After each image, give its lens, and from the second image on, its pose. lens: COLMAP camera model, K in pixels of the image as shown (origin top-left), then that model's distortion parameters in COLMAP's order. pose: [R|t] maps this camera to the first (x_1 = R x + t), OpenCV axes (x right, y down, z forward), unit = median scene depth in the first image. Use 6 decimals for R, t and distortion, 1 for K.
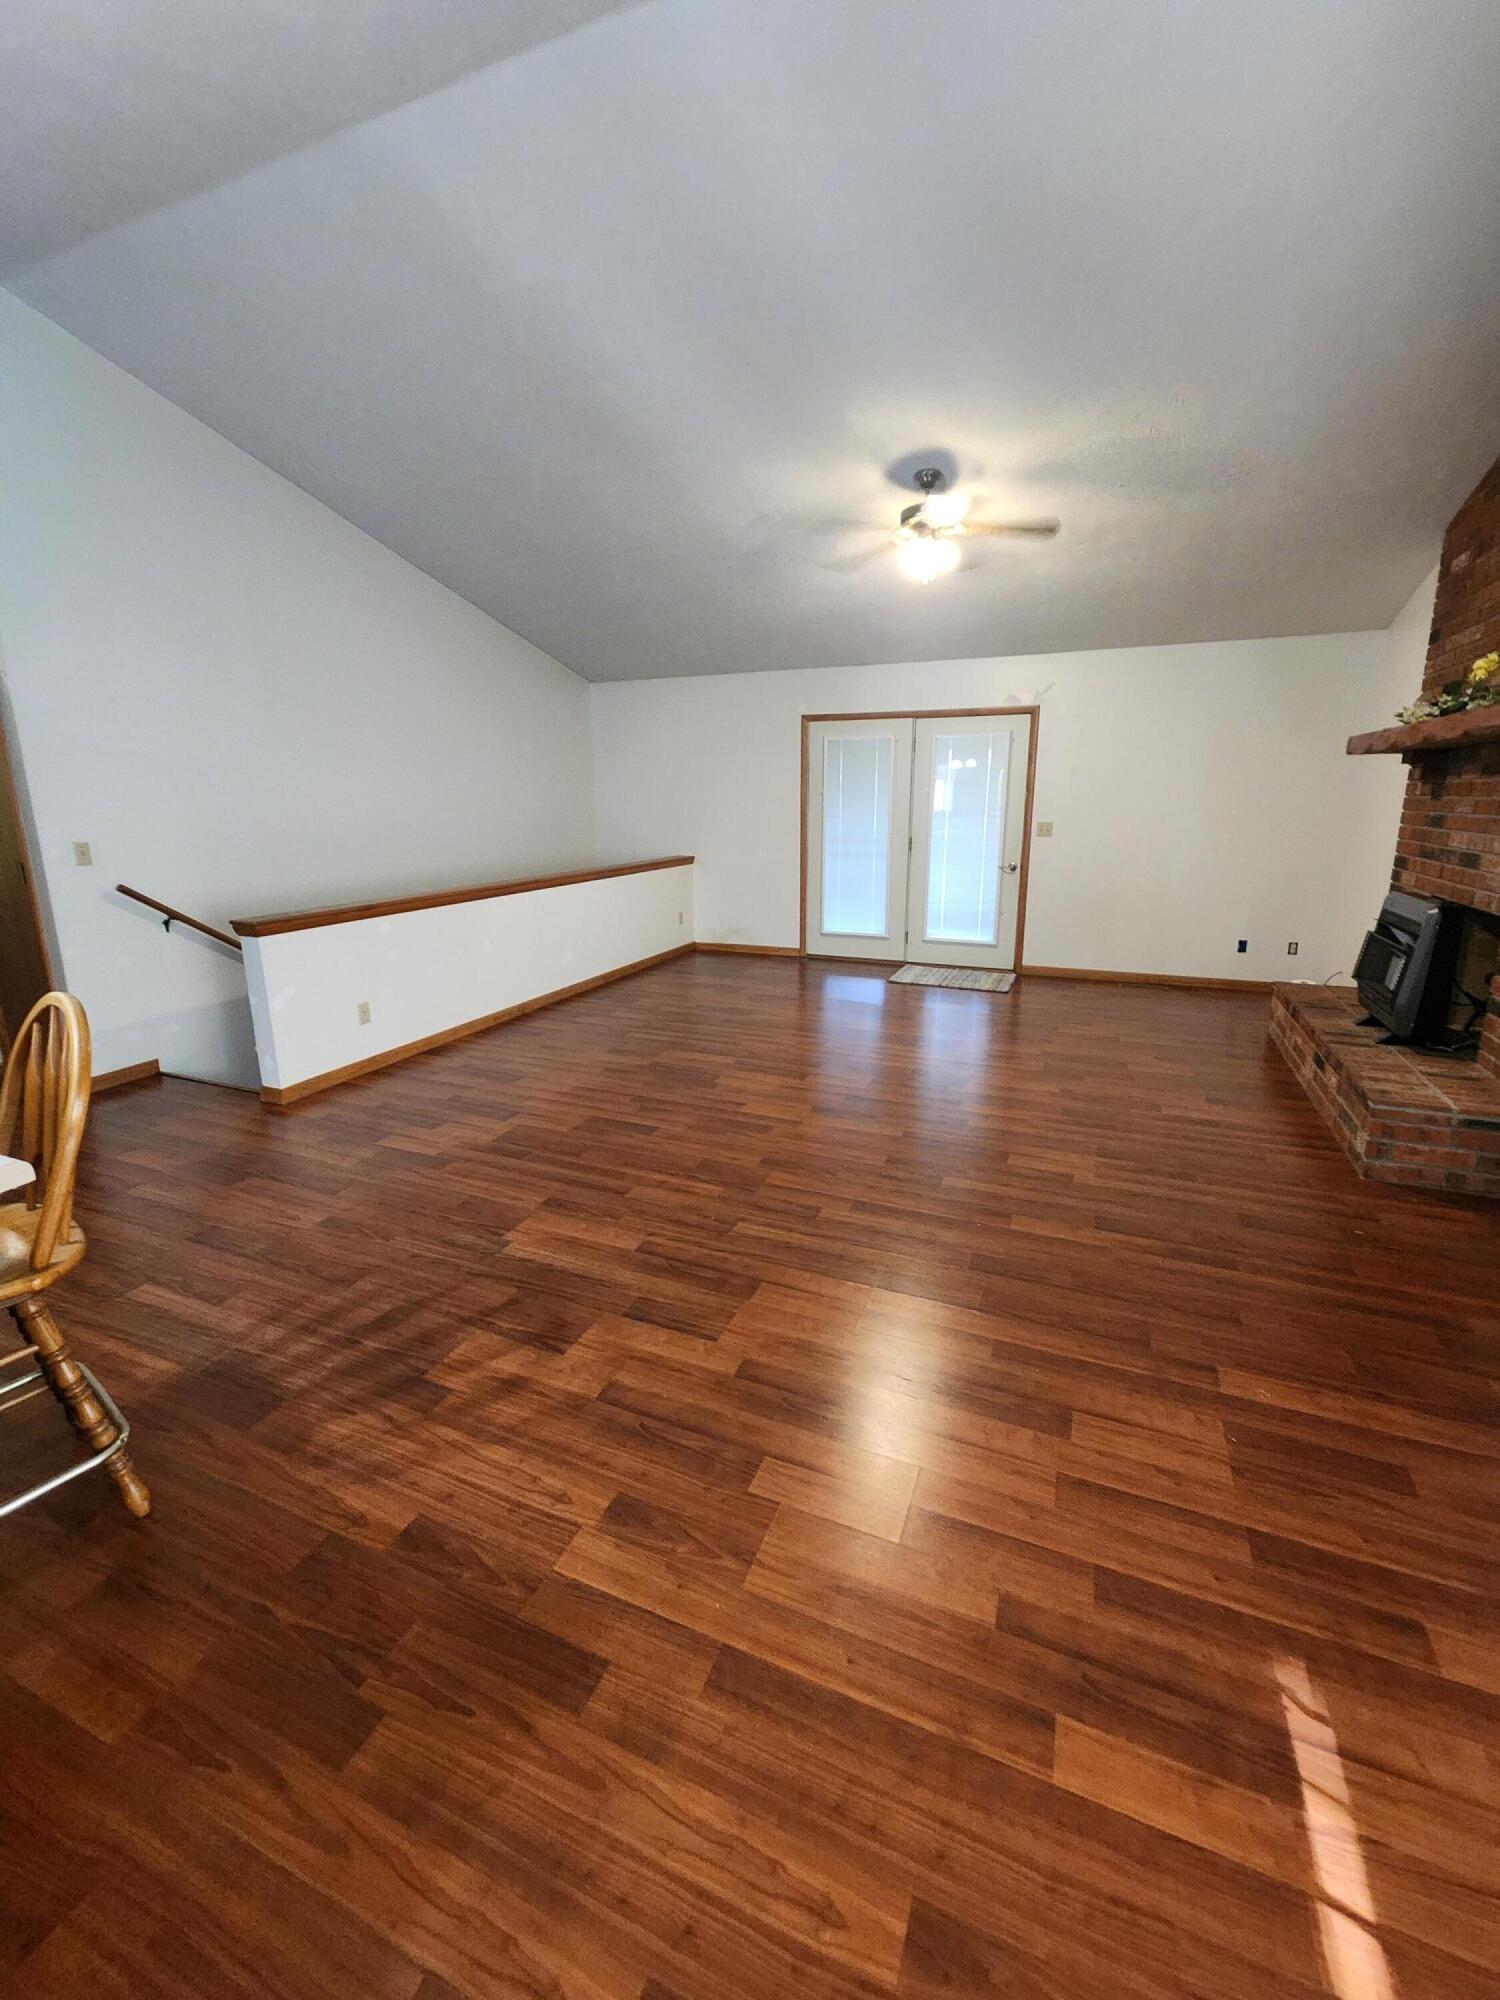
lens RADIAL K [[824.8, 0, 748.8], [0, 824.8, 984.4], [0, 0, 1]] dist [0.000269, -0.000784]
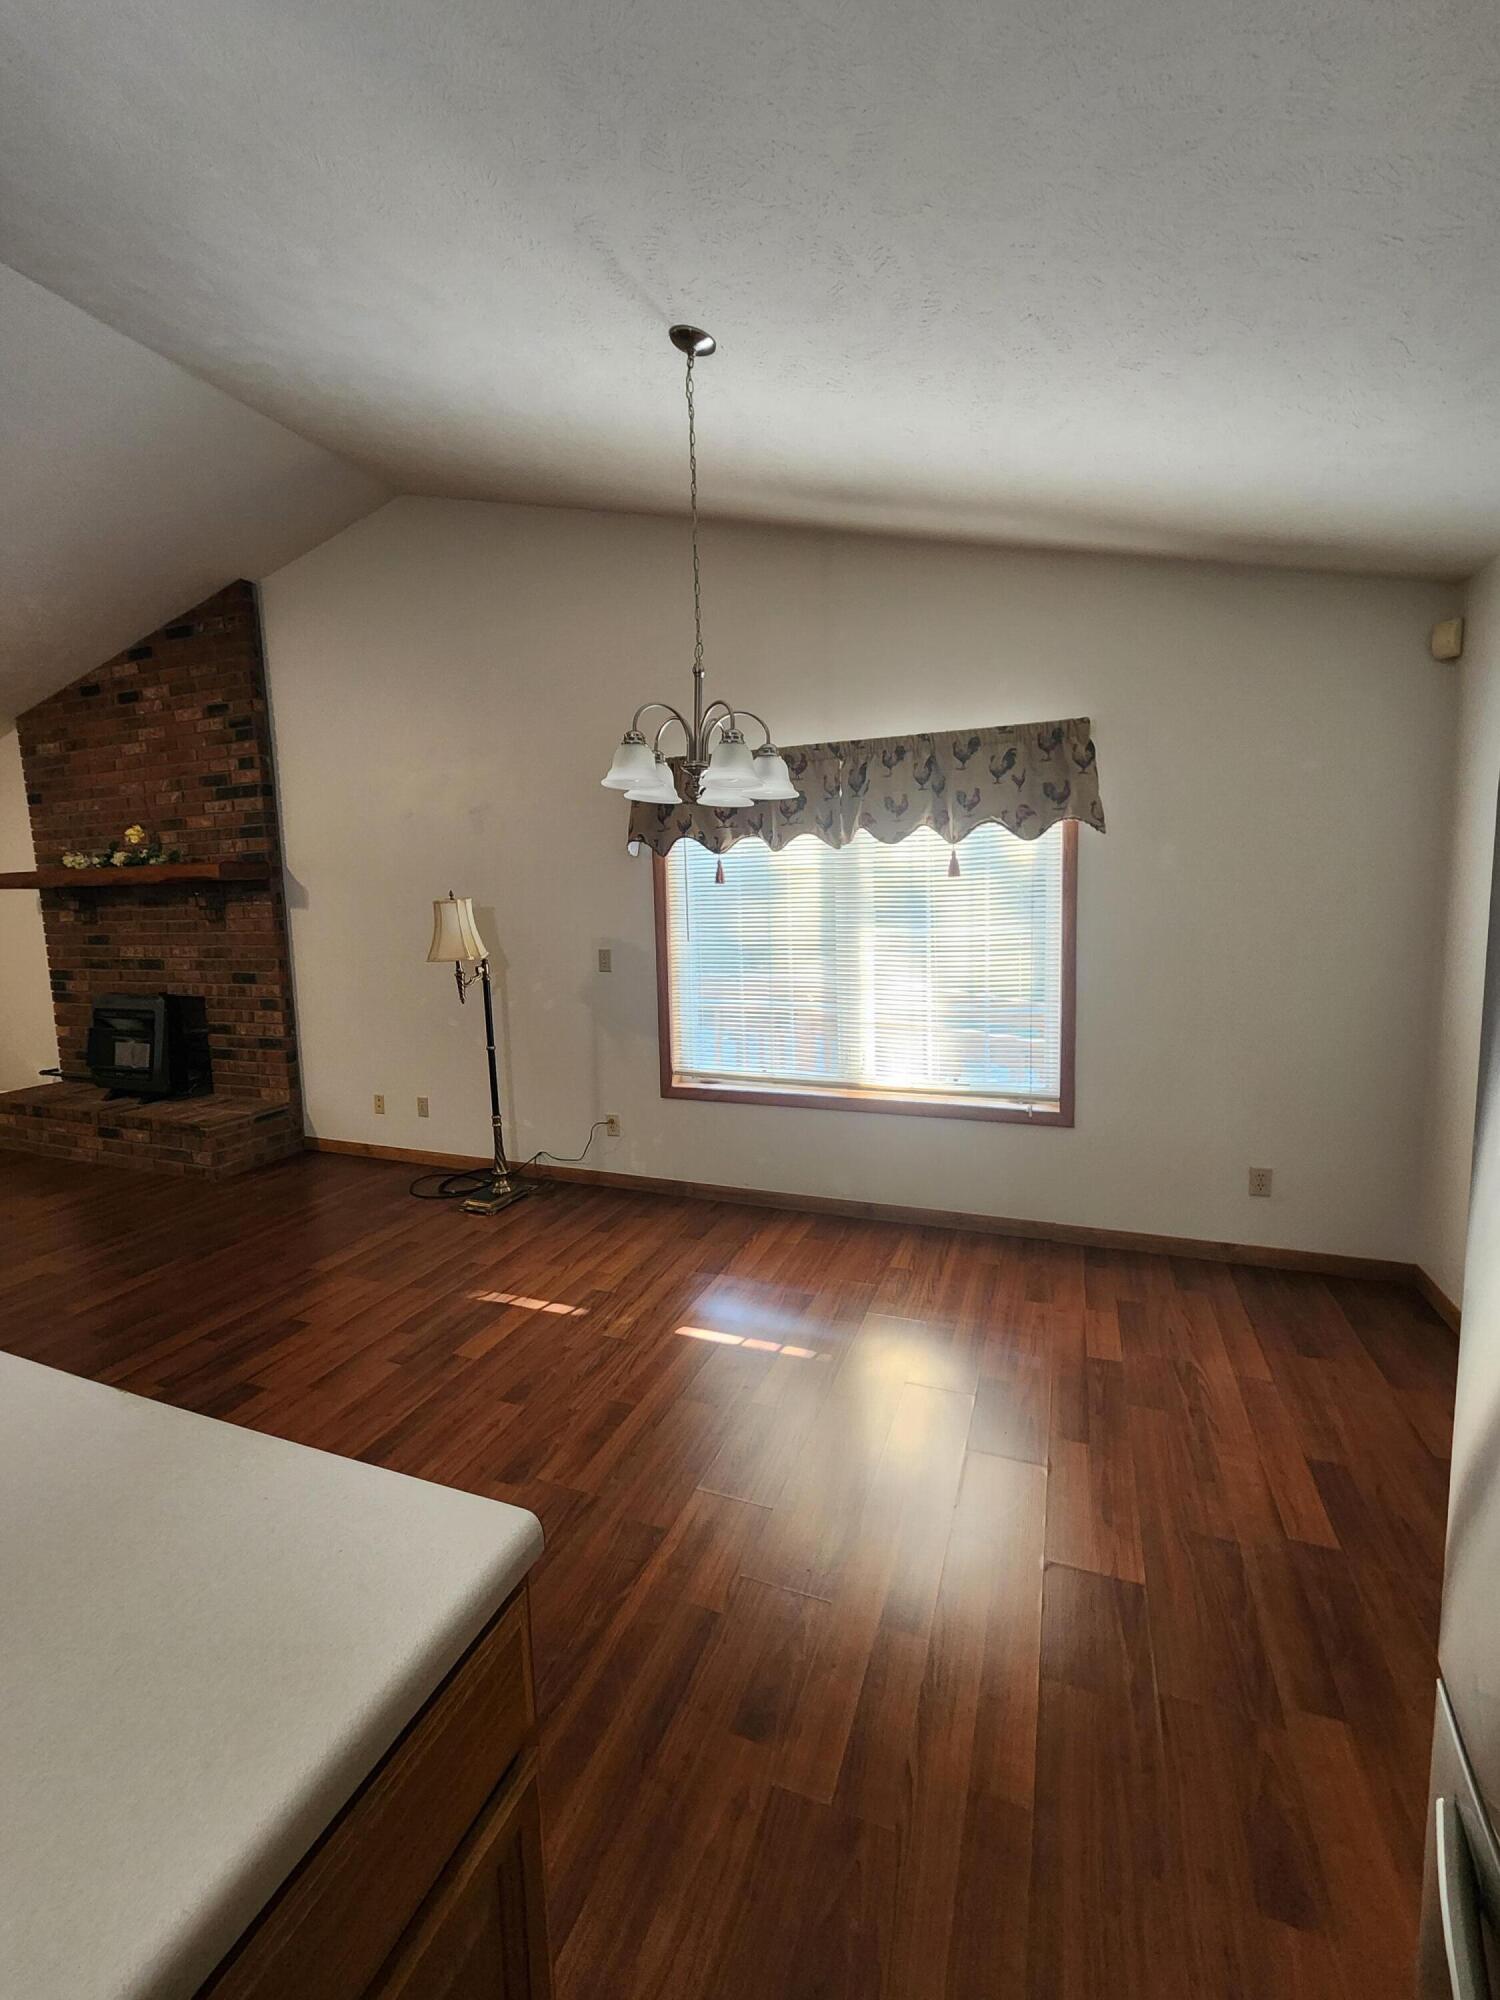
lens RADIAL K [[824.8, 0, 748.8], [0, 824.8, 984.4], [0, 0, 1]] dist [0.000269, -0.000784]
pose [[-0.031944, -0.108007, 0.993637, -0.688842], [0.249762, 0.961742, 0.112569, -0.024575], [-0.967780, 0.251769, -0.003746, 0.021310]]
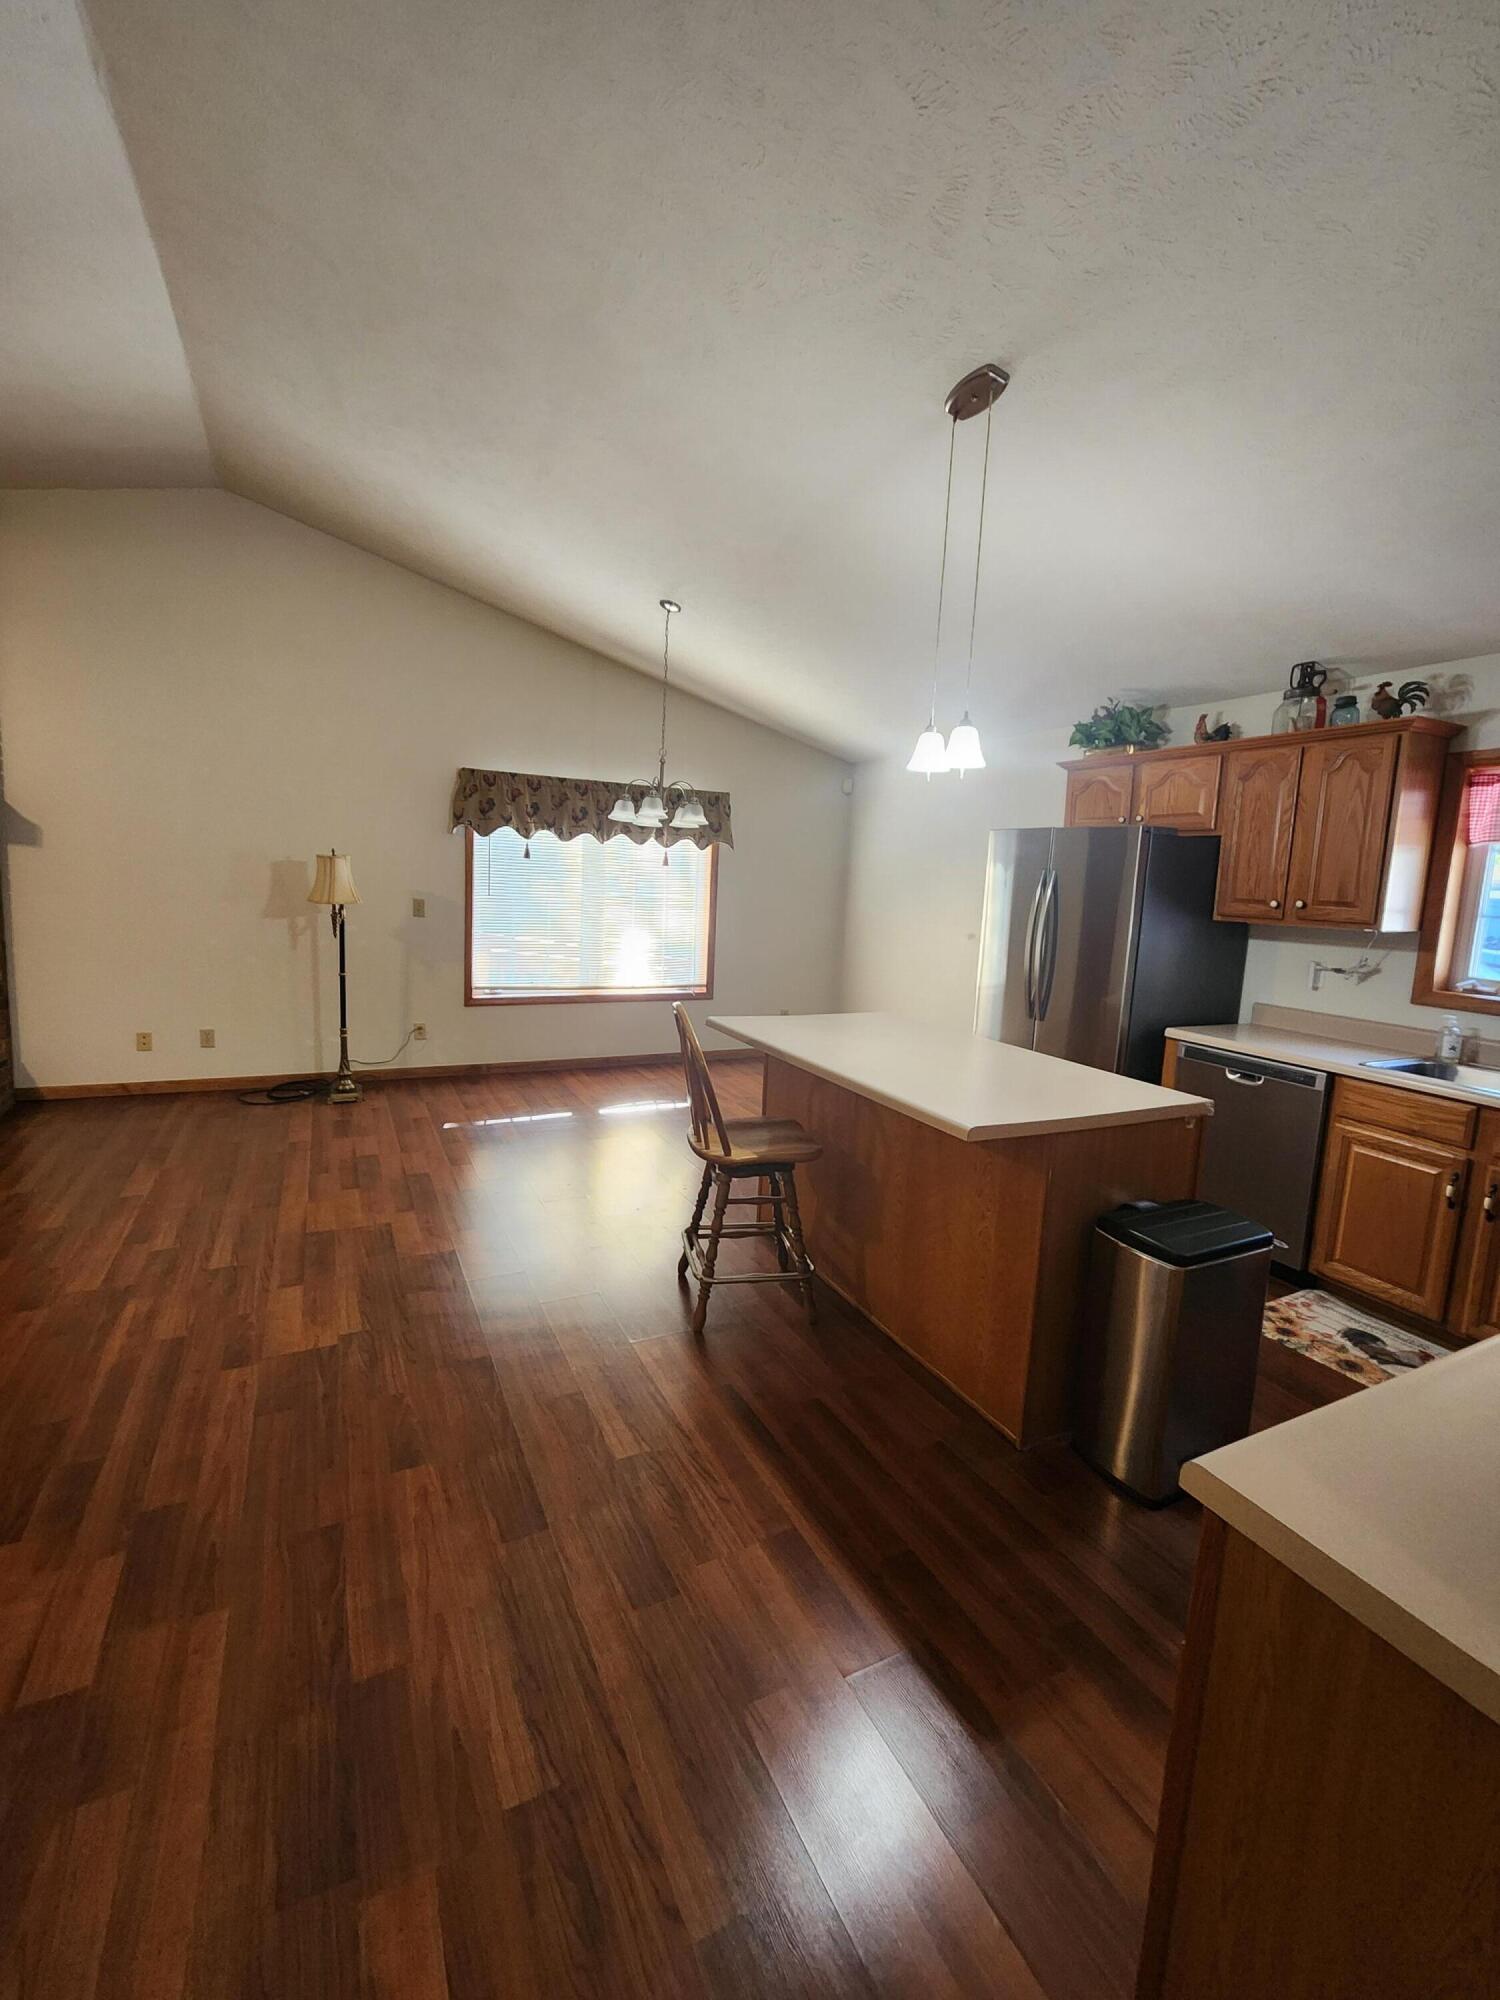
lens RADIAL K [[834.6, 0, 745.2], [0, 834.6, 975.6], [0, 0, 1]] dist [0.001719, 0.000218]
pose [[-0.761031, -0.108255, 0.639619, -1.072094], [0.102485, 0.953533, 0.283323, -0.272493], [-0.640569, 0.281169, -0.714573, 1.122335]]
